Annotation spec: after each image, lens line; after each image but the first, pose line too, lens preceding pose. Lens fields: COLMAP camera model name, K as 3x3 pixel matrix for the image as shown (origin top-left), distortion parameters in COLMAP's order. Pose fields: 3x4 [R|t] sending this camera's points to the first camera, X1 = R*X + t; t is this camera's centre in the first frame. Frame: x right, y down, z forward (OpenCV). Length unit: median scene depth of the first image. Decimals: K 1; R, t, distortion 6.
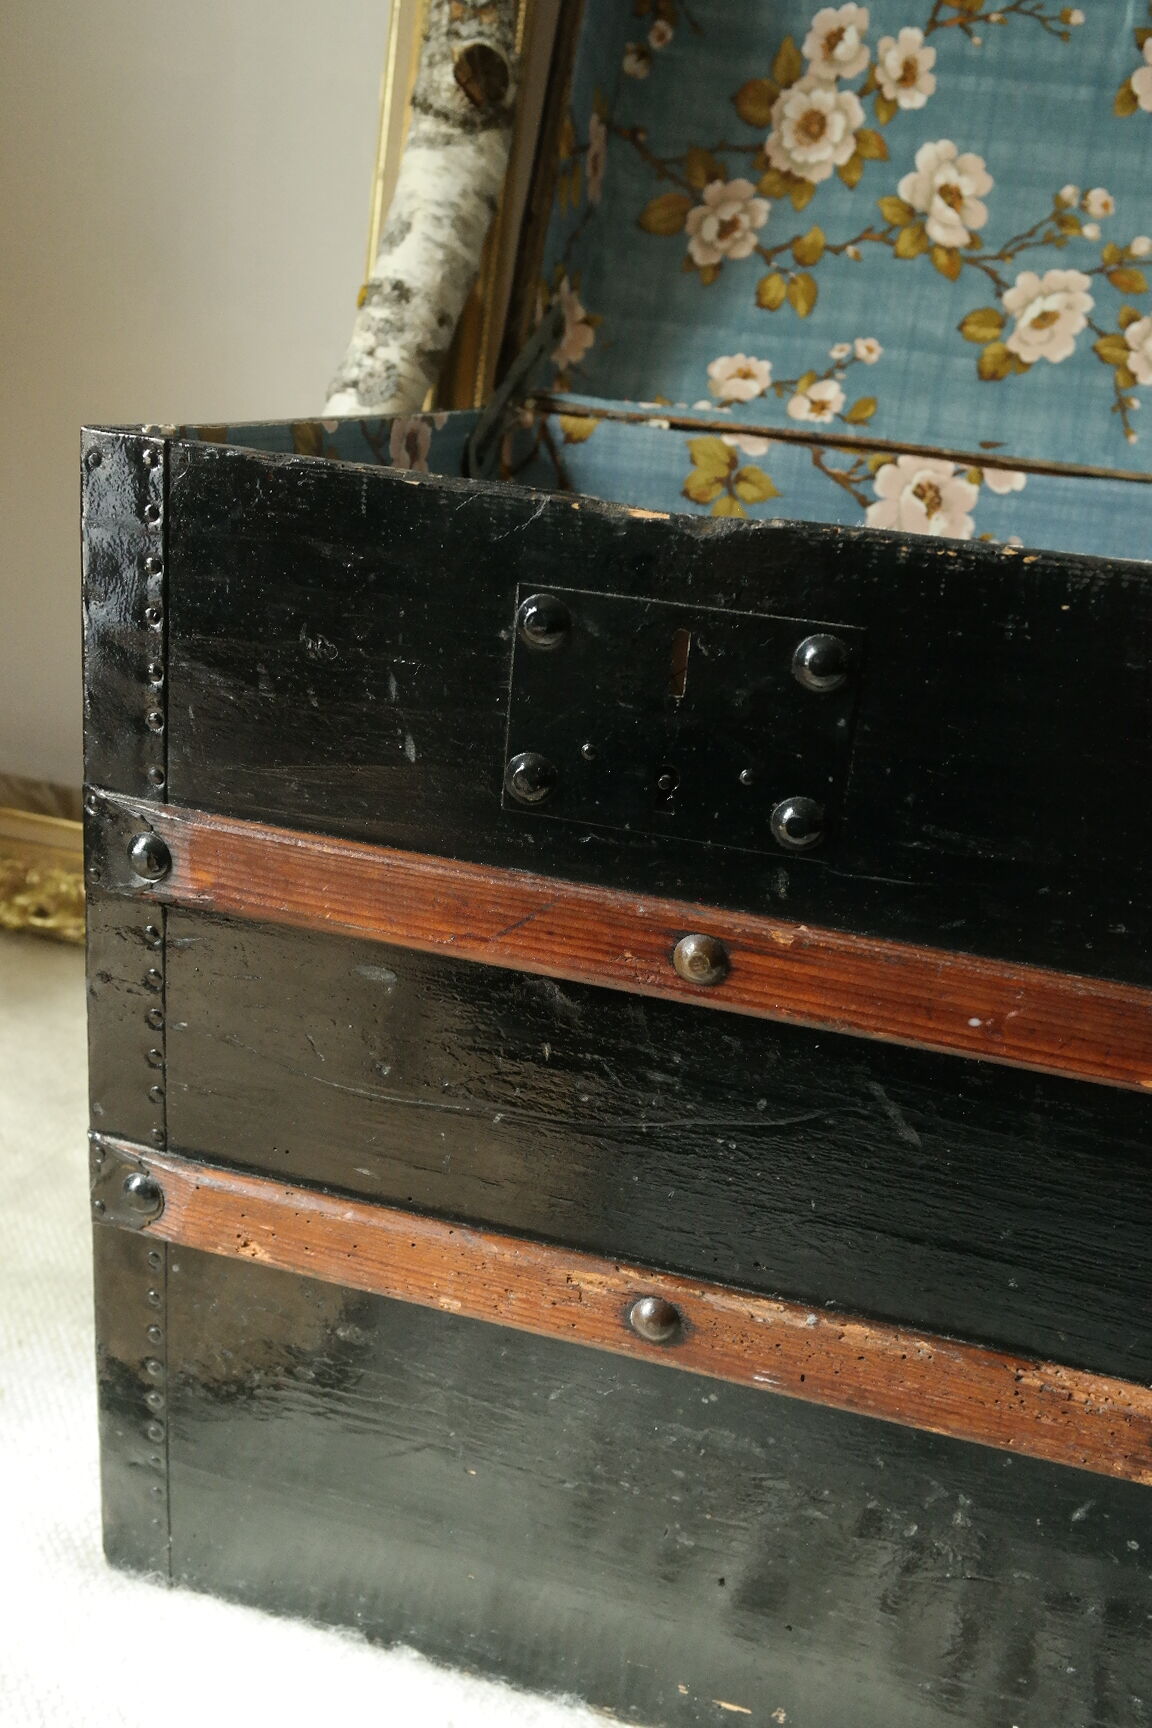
lens RADIAL K [[1447.7, 0, 590.0], [0, 1447.7, 847.3], [0, 0, 1]] dist [0.004834, -0.001599]
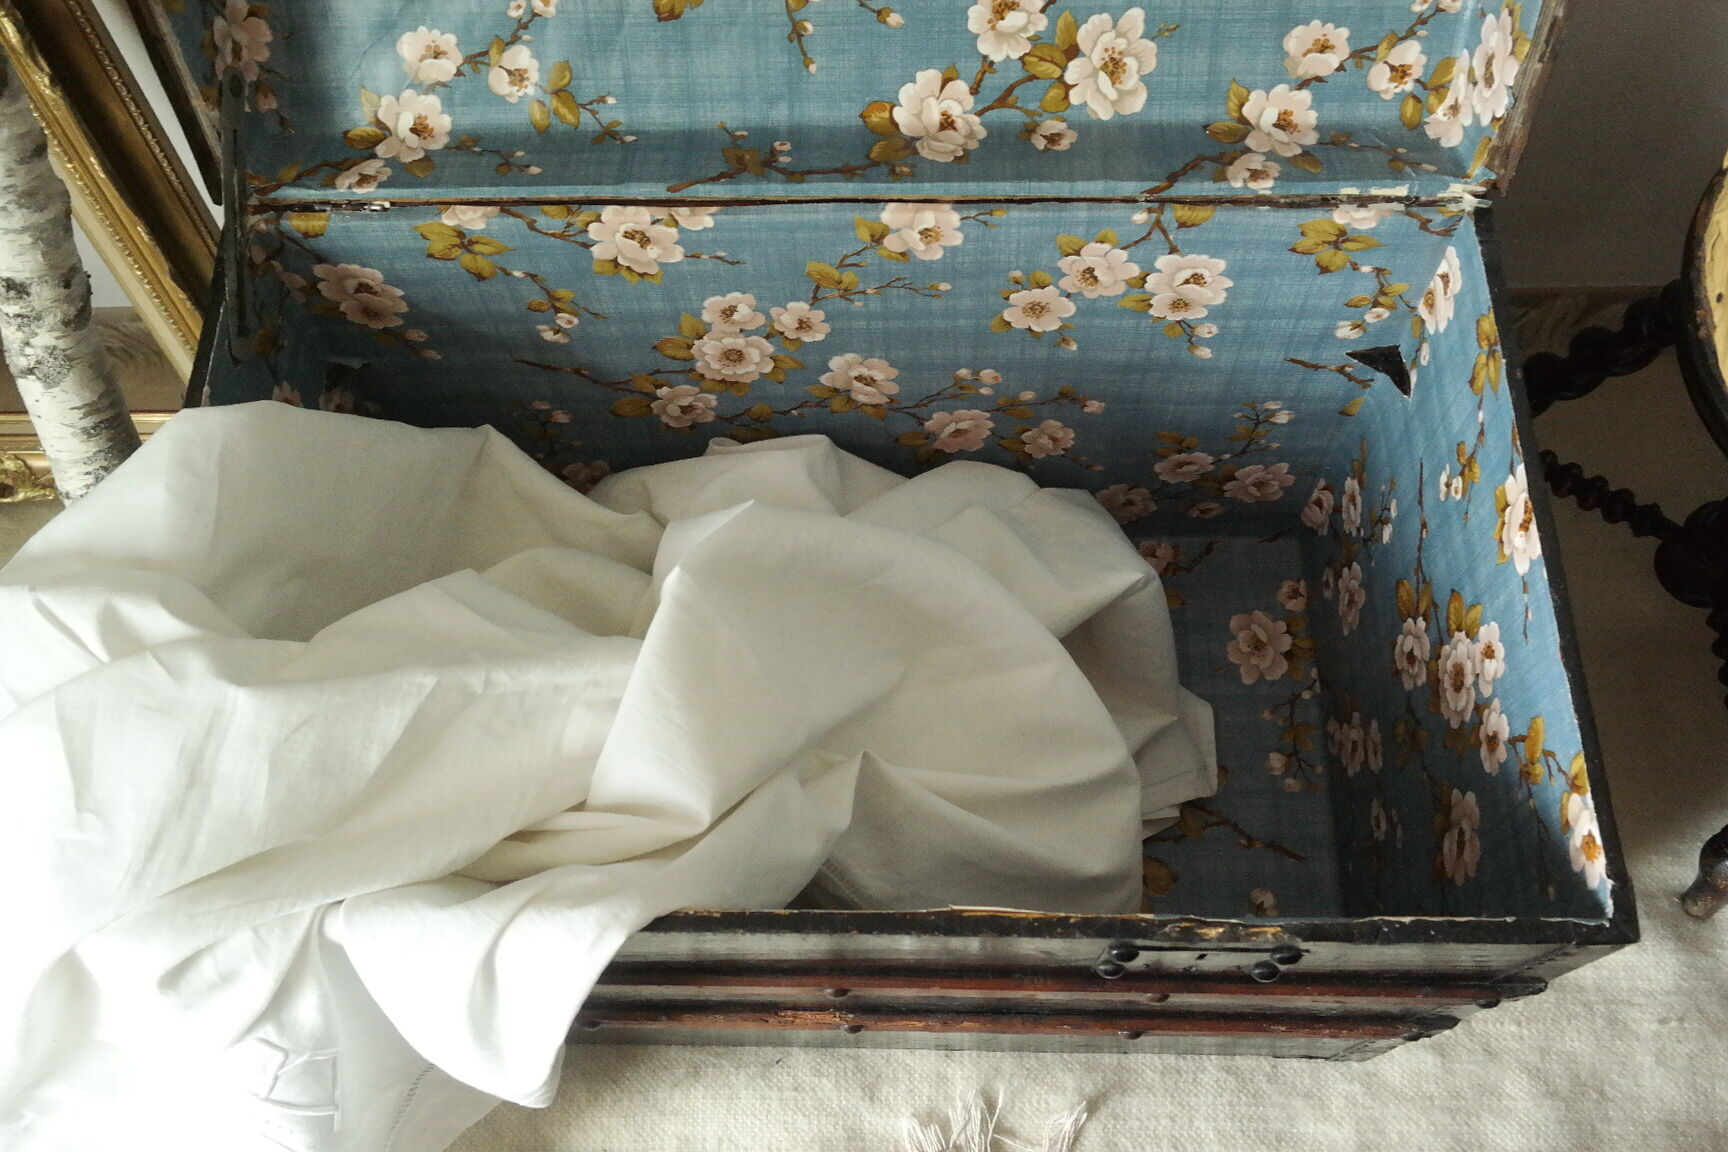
lens RADIAL K [[1501.6, 0, 856.8], [0, 1501.6, 638.7], [0, 0, 1]] dist [-0.001986, 0.006115]
pose [[0.964437, -0.260233, -0.046258, 0.362753], [0.204674, 0.624564, 0.753676, -0.873348], [-0.167241, -0.736341, 0.655616, -0.025492]]
